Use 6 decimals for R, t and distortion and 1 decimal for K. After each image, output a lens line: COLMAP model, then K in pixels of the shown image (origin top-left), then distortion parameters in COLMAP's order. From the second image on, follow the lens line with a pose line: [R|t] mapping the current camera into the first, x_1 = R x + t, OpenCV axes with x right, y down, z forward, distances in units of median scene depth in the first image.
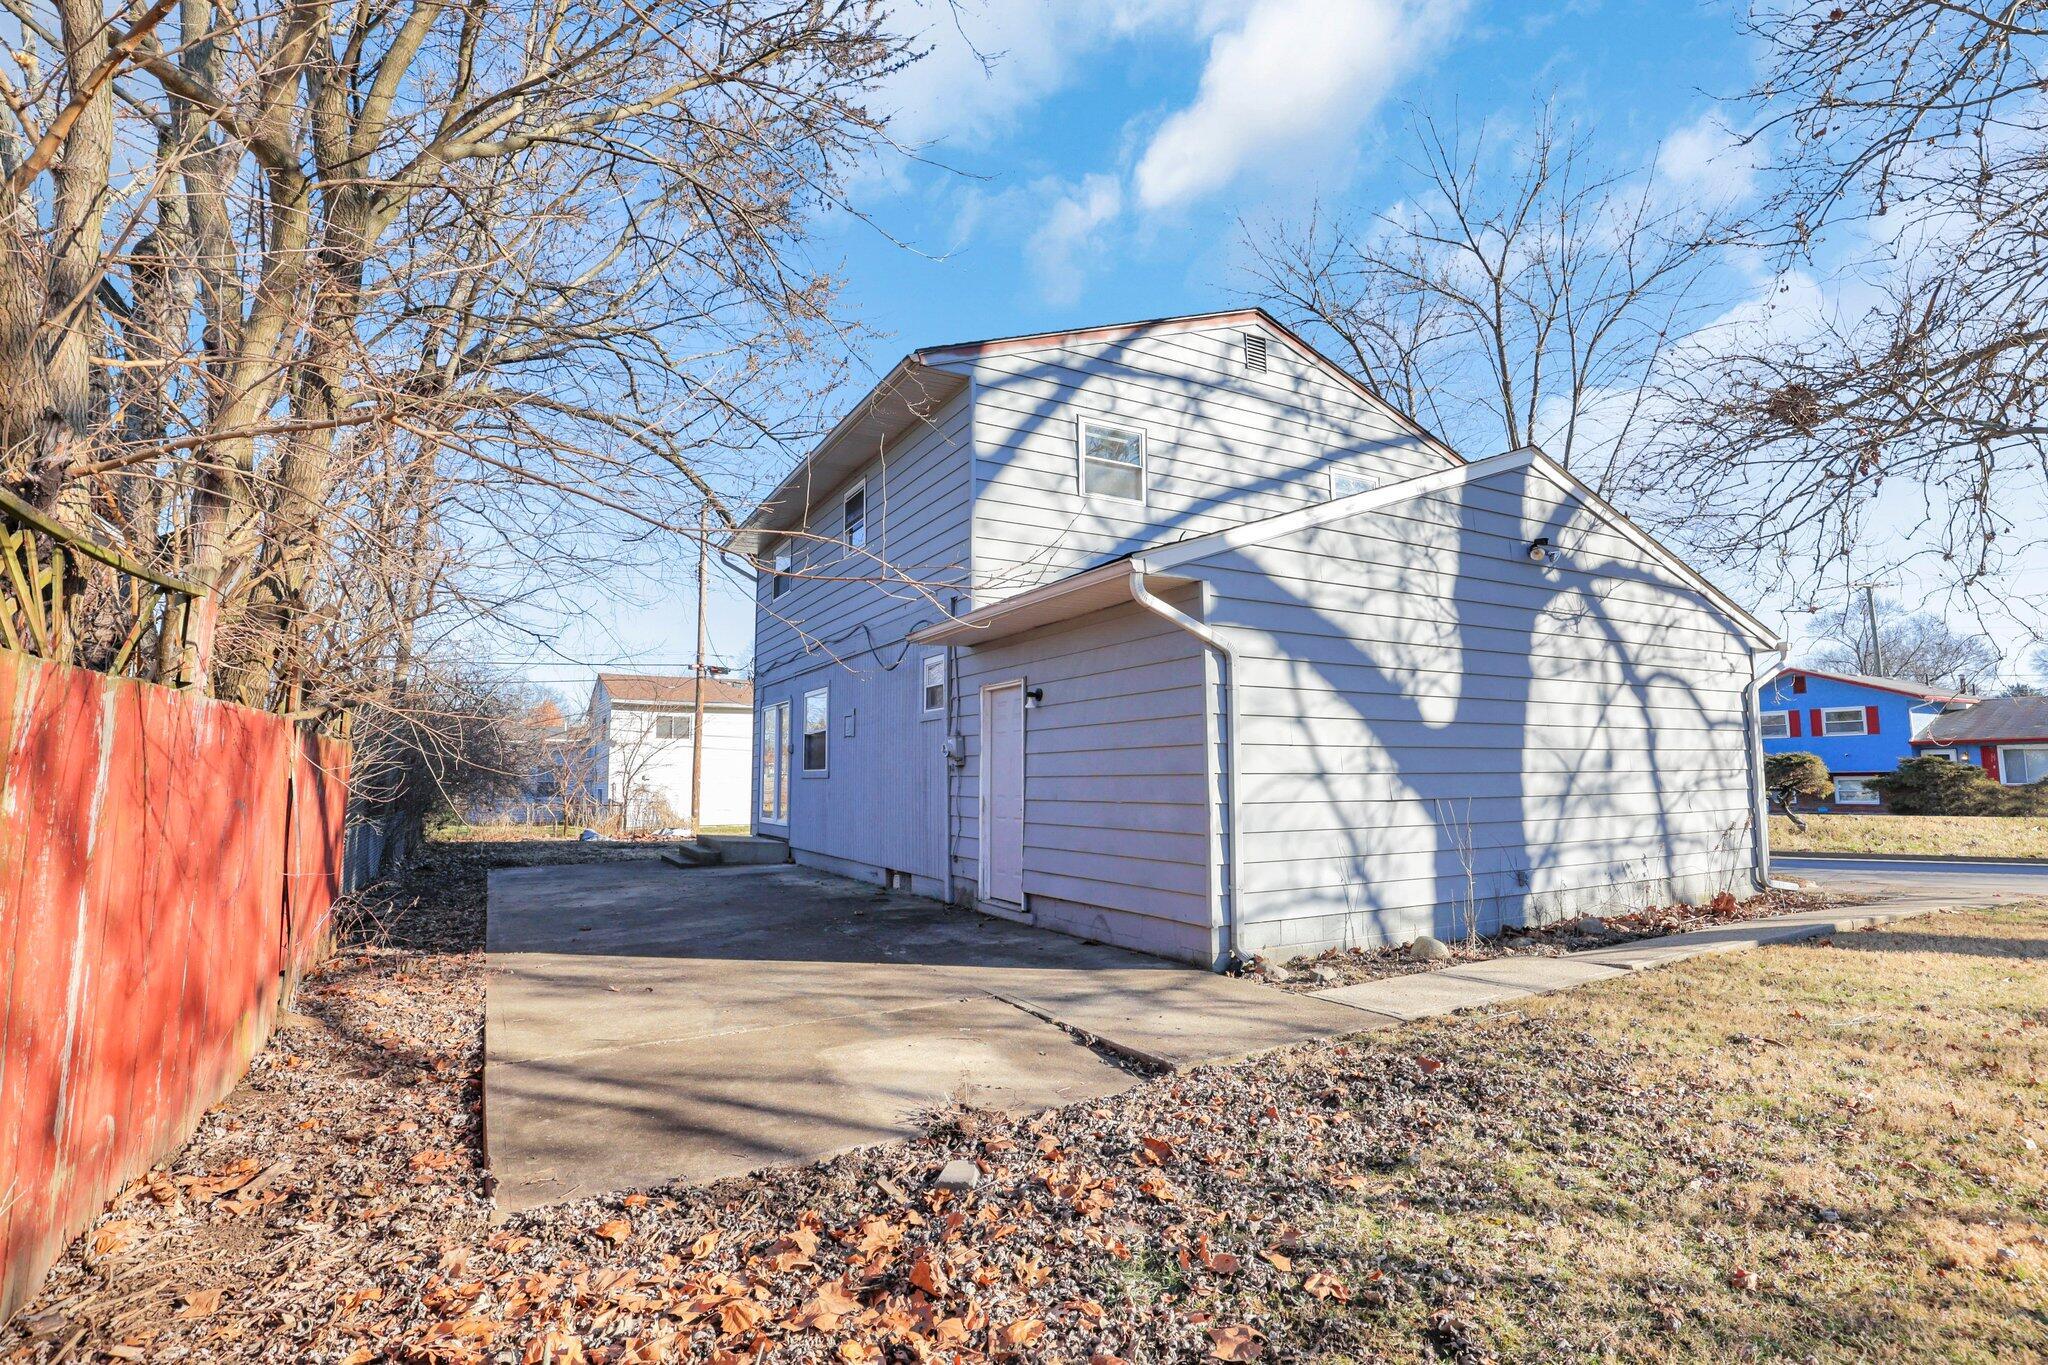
lens RADIAL K [[1006.4, 0, 1024.0], [0, 1006.4, 682.5], [0, 0, 1]] dist [-0.004326, -0.000322]
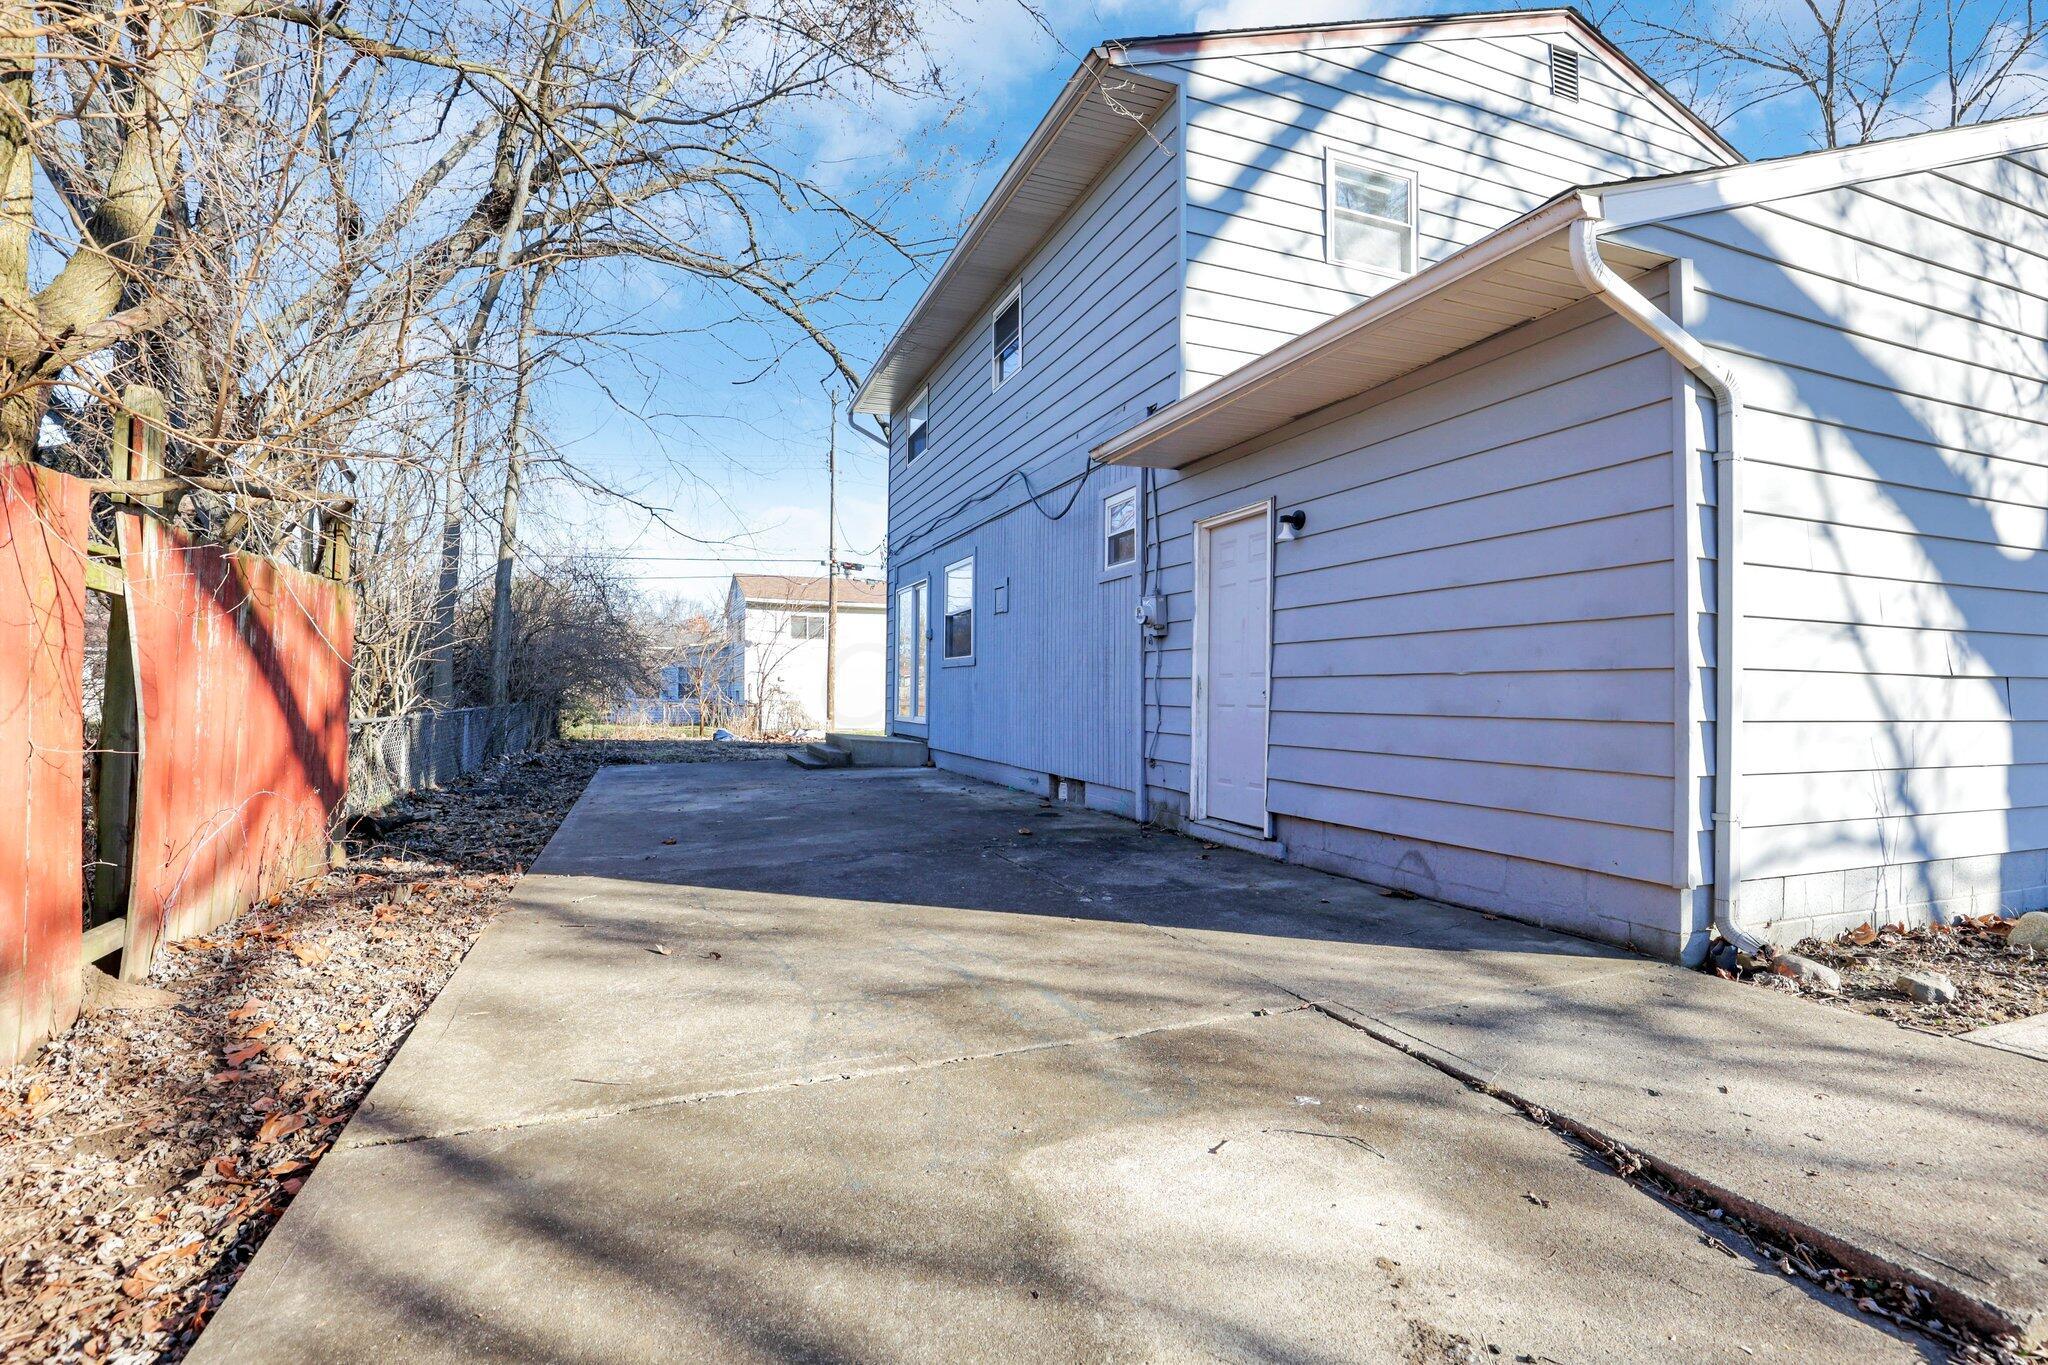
lens RADIAL K [[944.0, 0, 1024.0], [0, 944.0, 682.5], [0, 0, 1]] dist [0.002237, -0.000012]
pose [[0.992563, 0.013039, -0.121034, -0.078850], [-0.003435, 0.996851, 0.079225, 0.062336], [0.121686, -0.078220, 0.989482, 0.309418]]
